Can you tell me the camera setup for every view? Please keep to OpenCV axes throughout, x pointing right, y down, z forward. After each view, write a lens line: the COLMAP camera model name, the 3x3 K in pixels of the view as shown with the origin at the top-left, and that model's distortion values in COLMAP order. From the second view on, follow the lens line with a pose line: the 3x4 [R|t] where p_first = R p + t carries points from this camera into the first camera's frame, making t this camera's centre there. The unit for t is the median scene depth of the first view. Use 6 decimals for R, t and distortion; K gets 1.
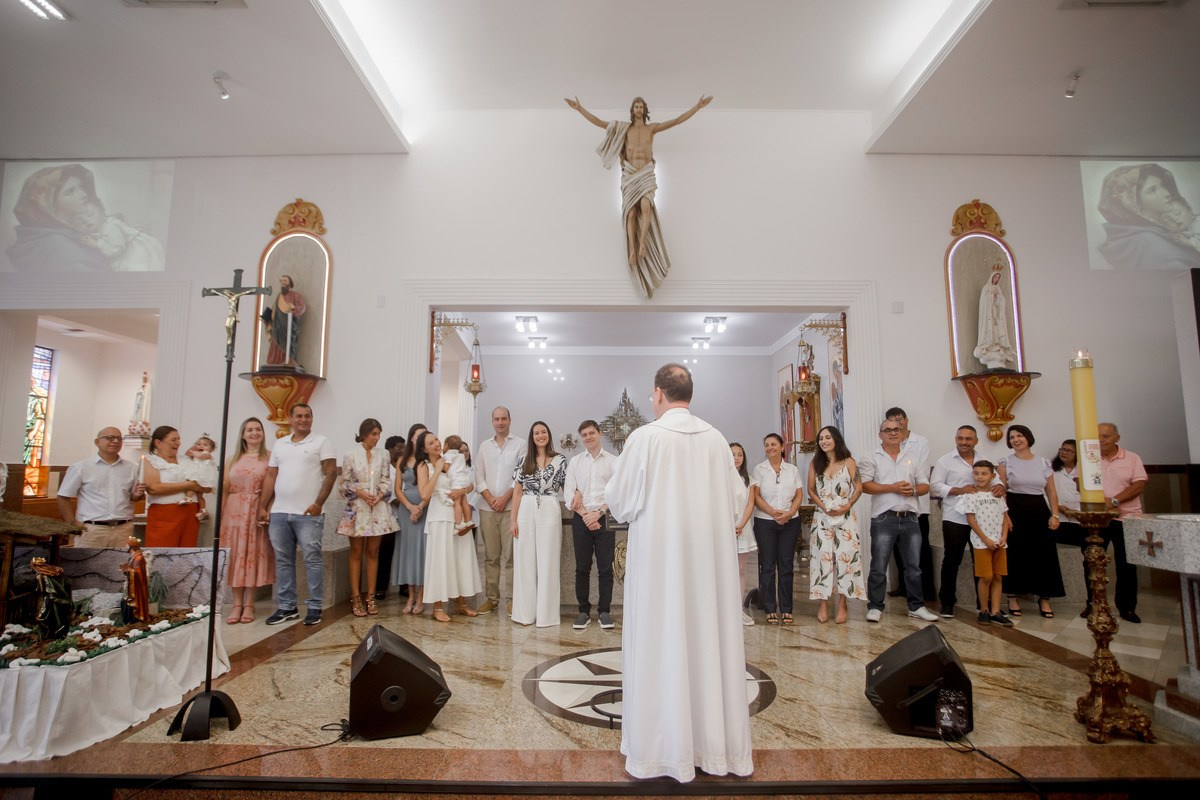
lens RADIAL K [[653.5, 0, 601.6], [0, 653.5, 398.9], [0, 0, 1]] dist [0.003925, 0.001191]
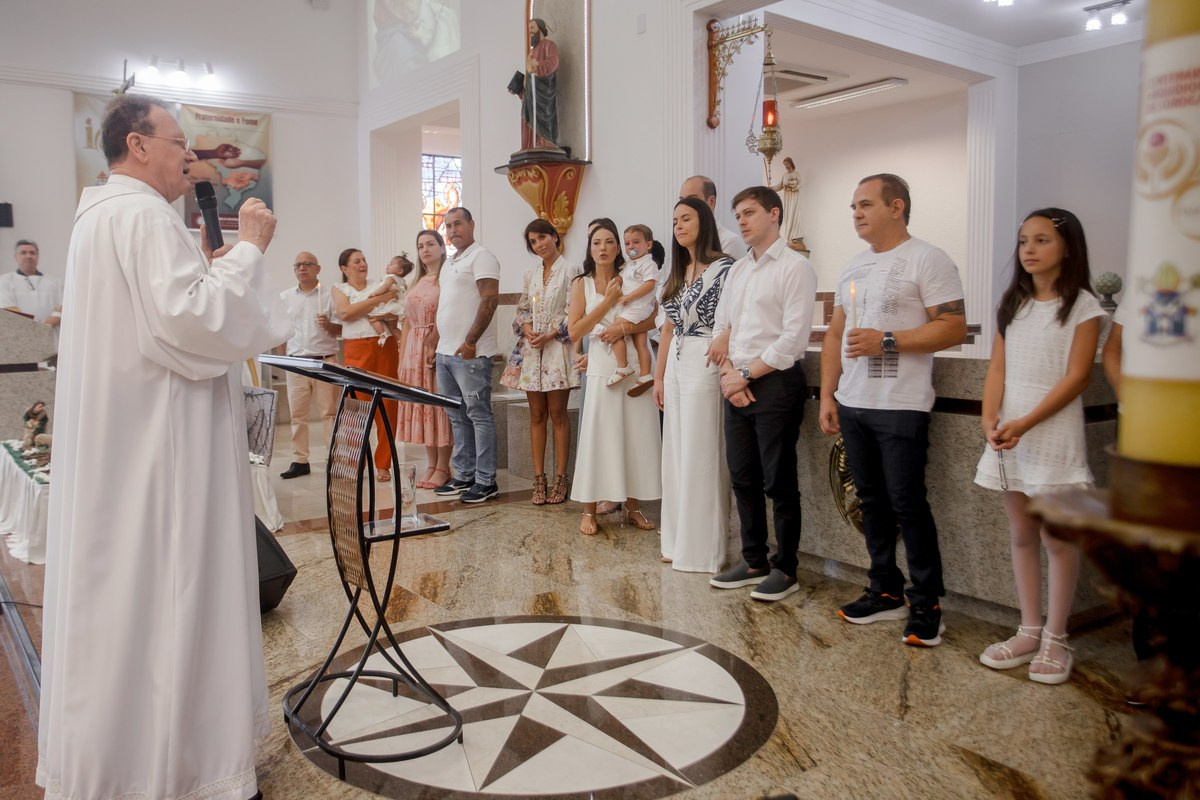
lens RADIAL K [[993.4, 0, 592.7], [0, 993.4, 393.1], [0, 0, 1]] dist [0.001945, 0.020828]
pose [[0.577998, 0.063308, -0.813579, 0.434432], [0.106305, 0.982649, 0.151987, 0.048957], [0.809085, -0.174336, 0.561239, 0.378444]]
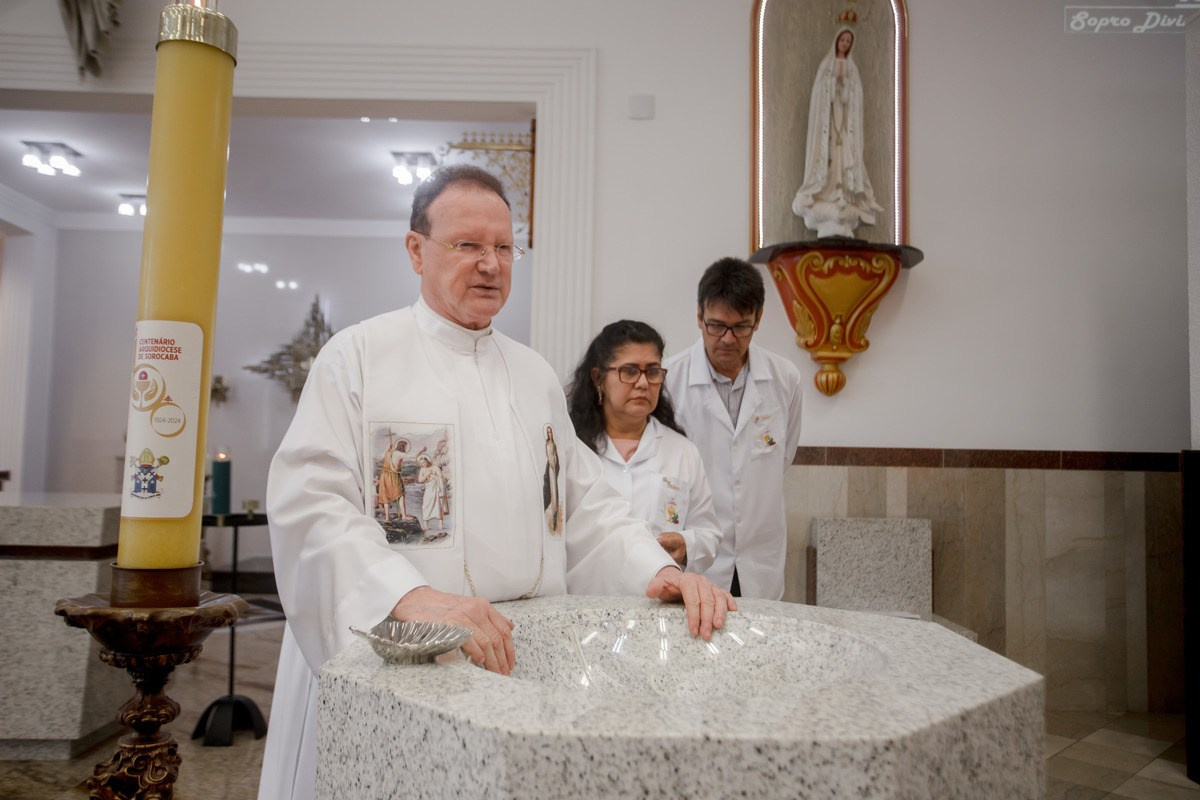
lens RADIAL K [[976.6, 0, 594.9], [0, 976.6, 397.5], [0, 0, 1]] dist [-0.004600, 0.005029]
pose [[0.998800, 0.023724, -0.042840, 0.479710], [-0.021481, 0.998412, 0.052081, 0.034971], [0.044007, -0.051099, 0.997724, 0.303328]]
